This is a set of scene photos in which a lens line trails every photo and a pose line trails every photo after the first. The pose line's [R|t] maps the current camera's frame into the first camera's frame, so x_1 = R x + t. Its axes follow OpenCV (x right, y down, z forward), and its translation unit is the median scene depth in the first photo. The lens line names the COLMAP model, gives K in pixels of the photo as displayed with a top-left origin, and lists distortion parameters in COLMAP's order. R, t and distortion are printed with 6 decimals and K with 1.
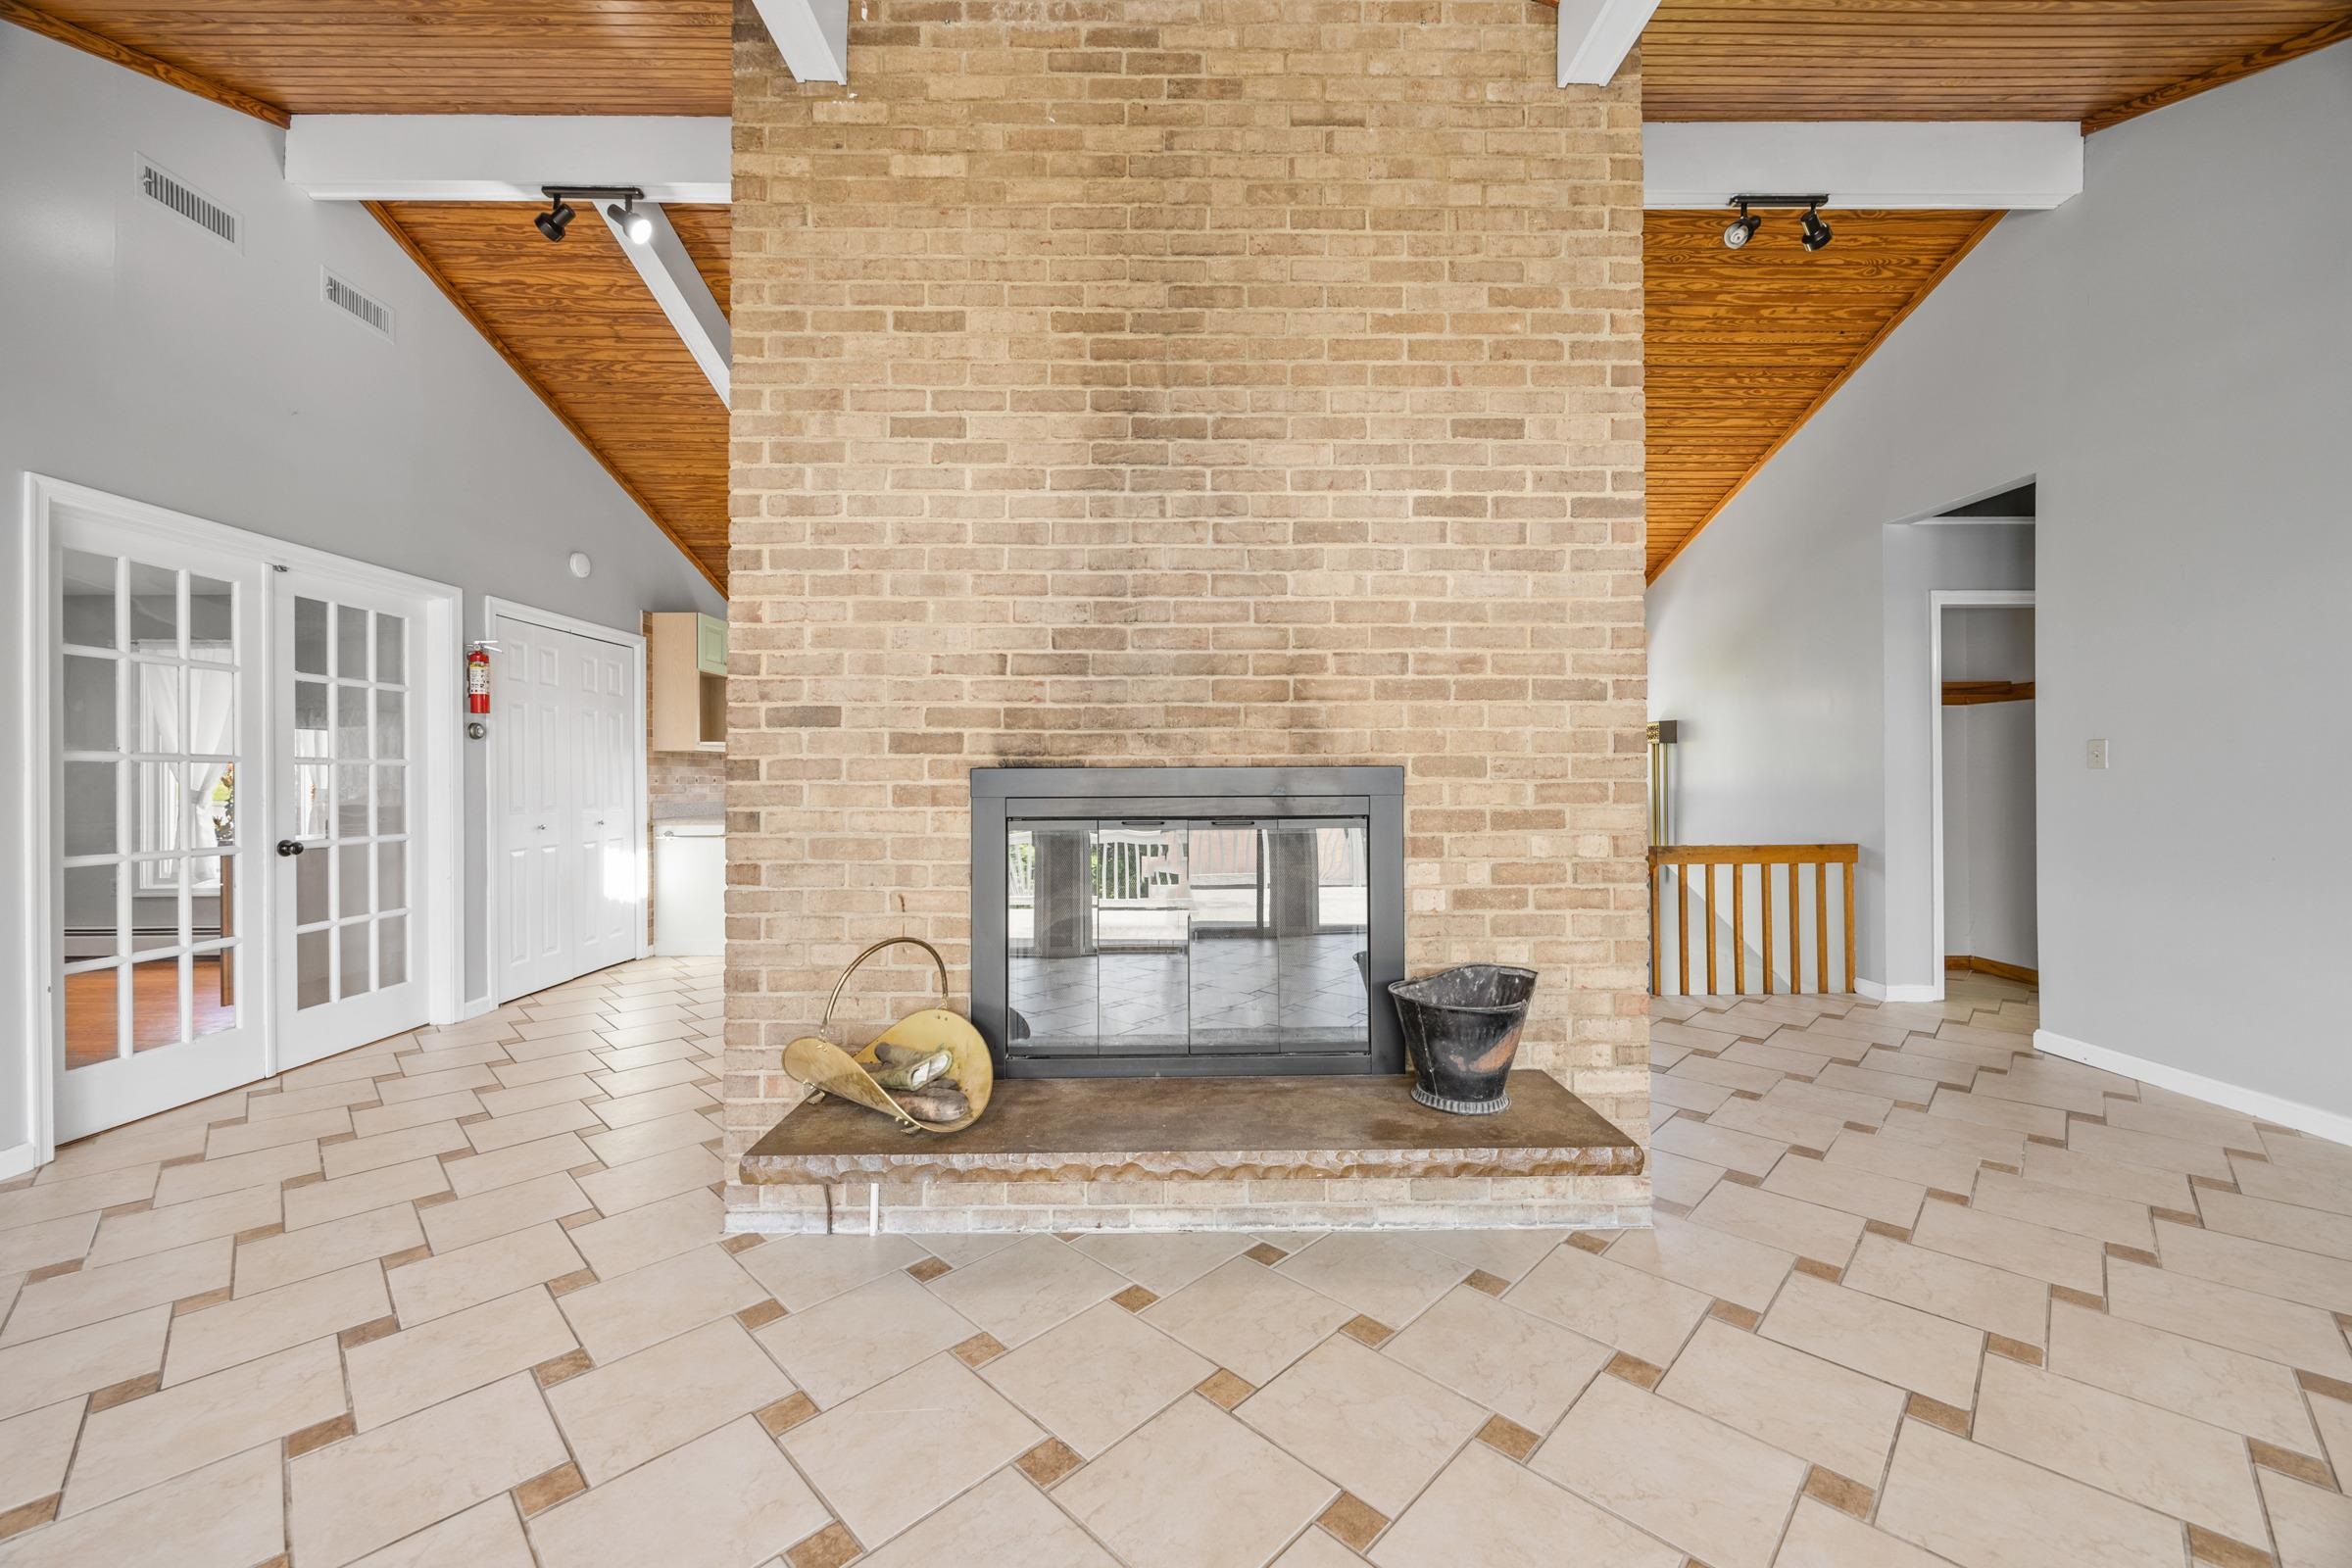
lens RADIAL K [[907.4, 0, 1183.1], [0, 907.4, 773.2], [0, 0, 1]] dist [-0.000872, -0.000509]
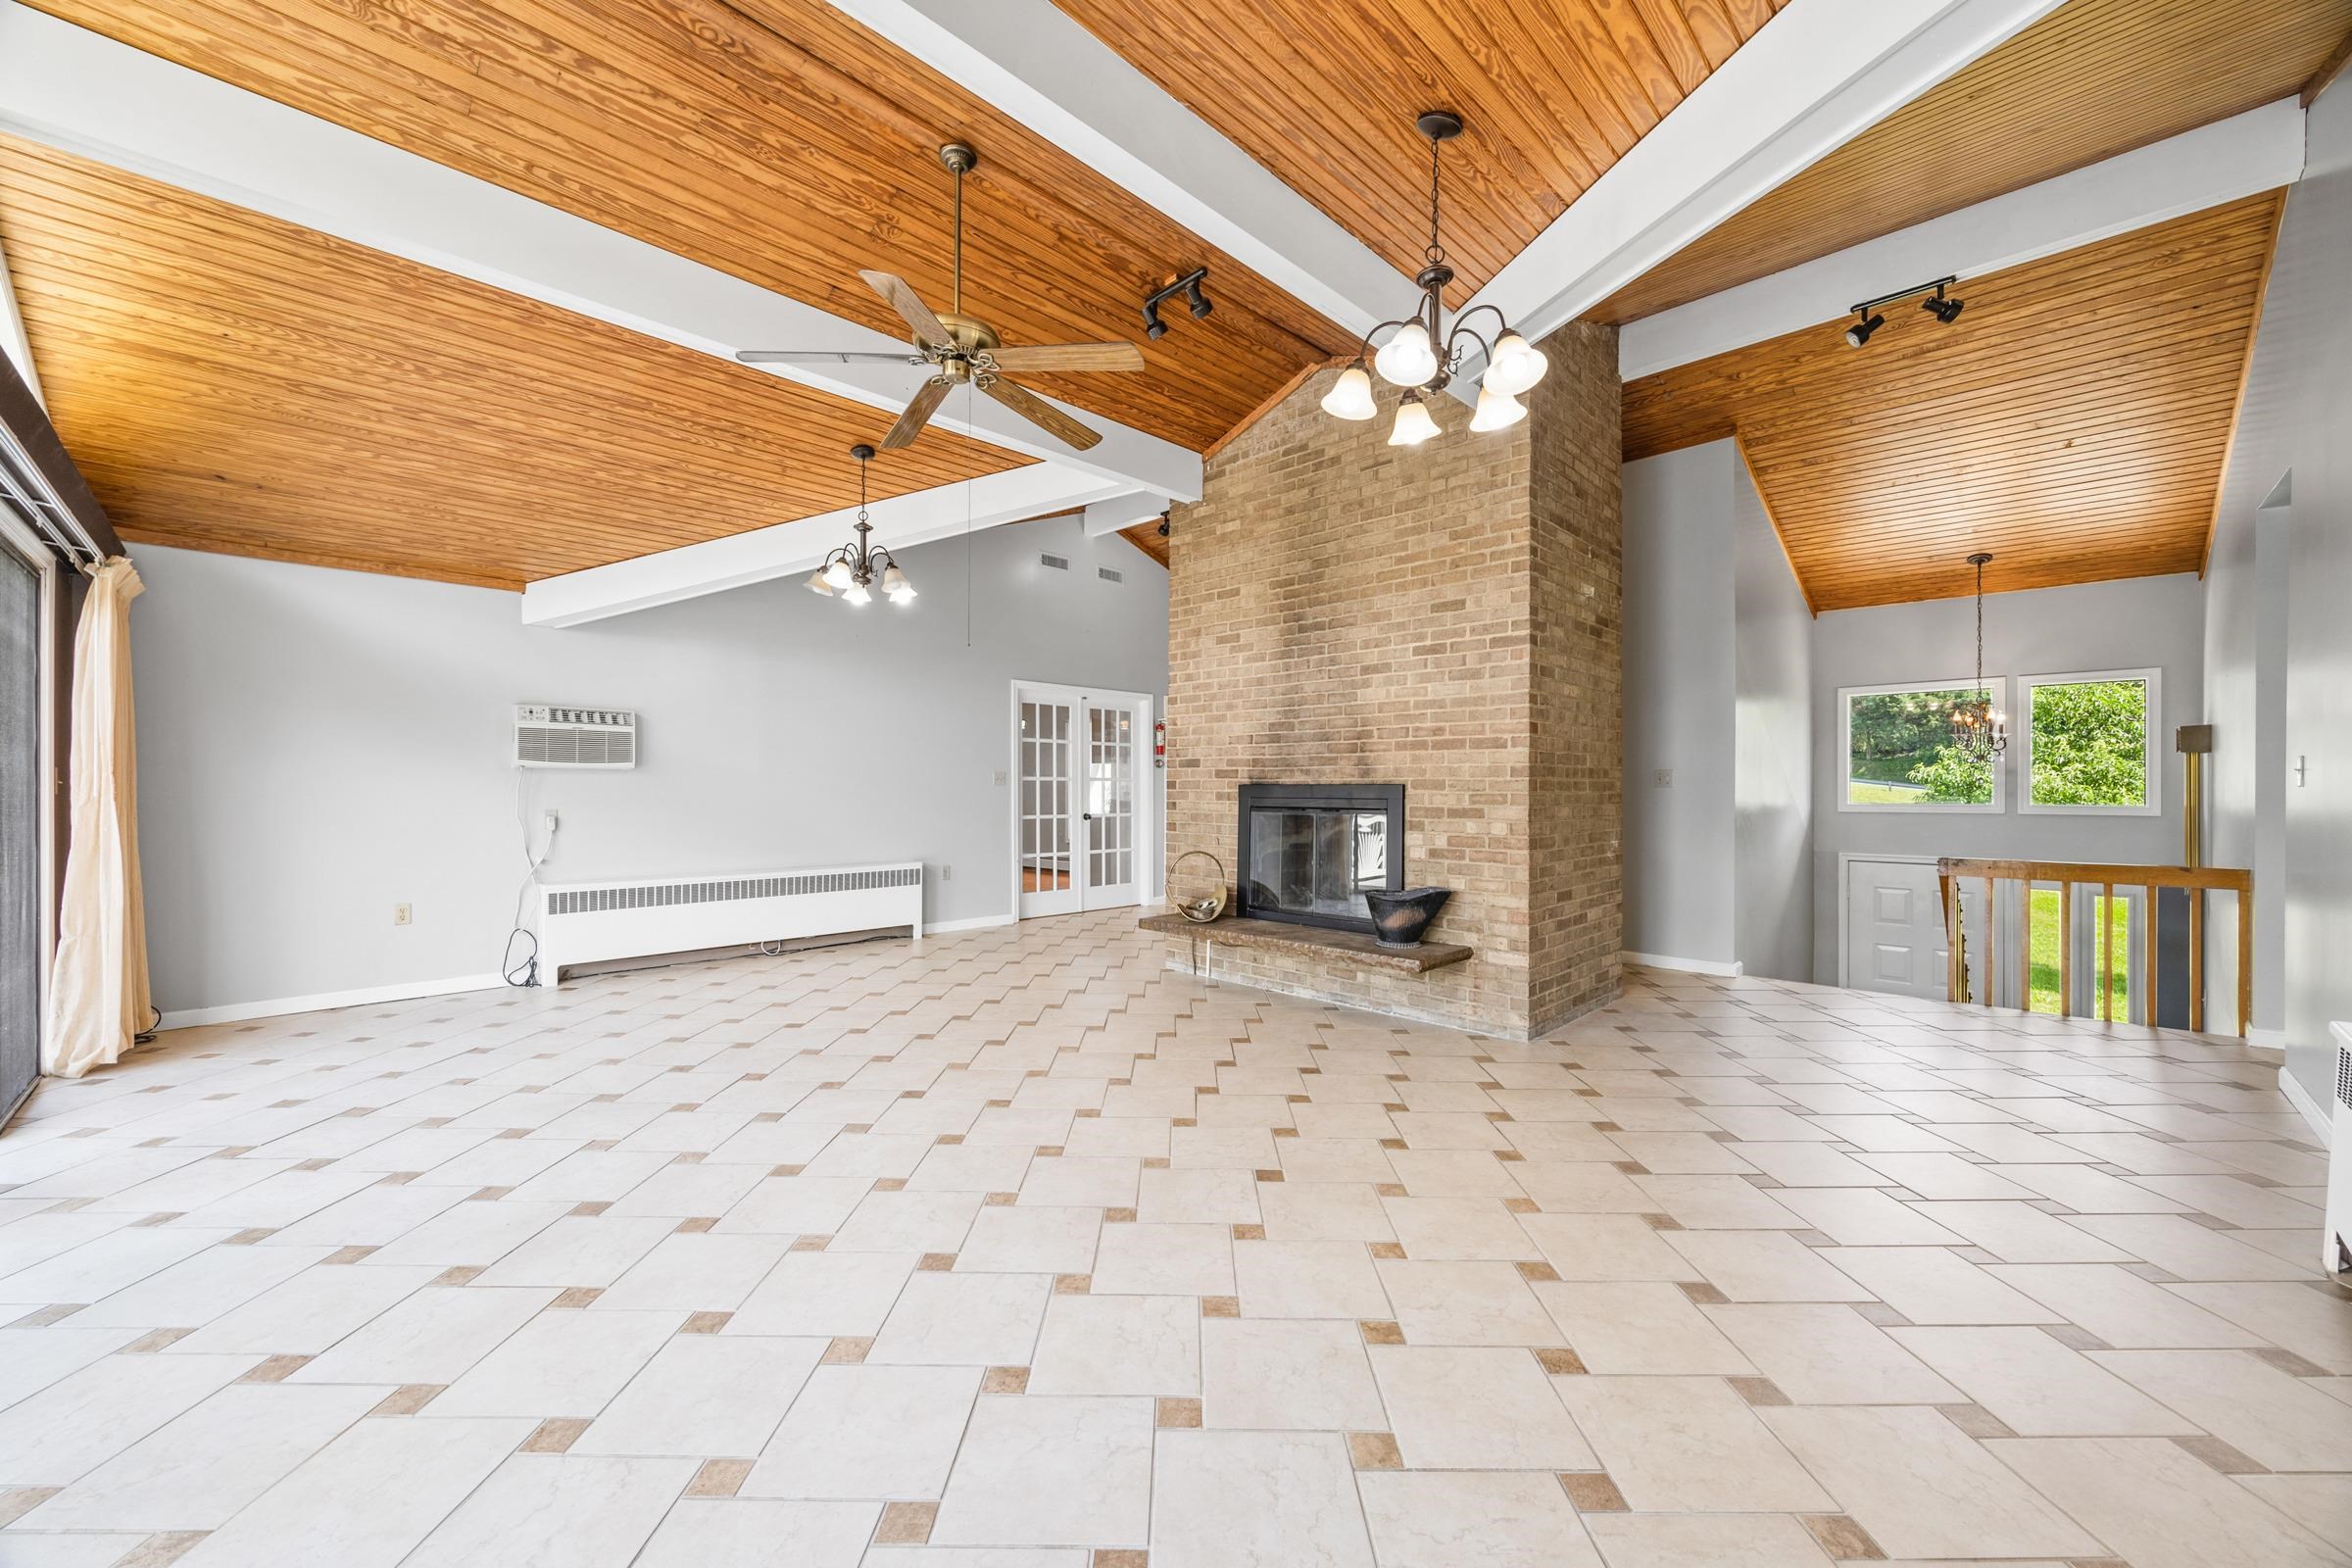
lens RADIAL K [[907.4, 0, 1168.6], [0, 907.4, 788.6], [0, 0, 1]] dist [-0.000872, -0.000509]
pose [[0.696802, 0.006420, -0.717235, 1.293815], [-0.001423, 0.999970, 0.007569, -0.012622], [0.717262, -0.004254, 0.696791, -0.743388]]
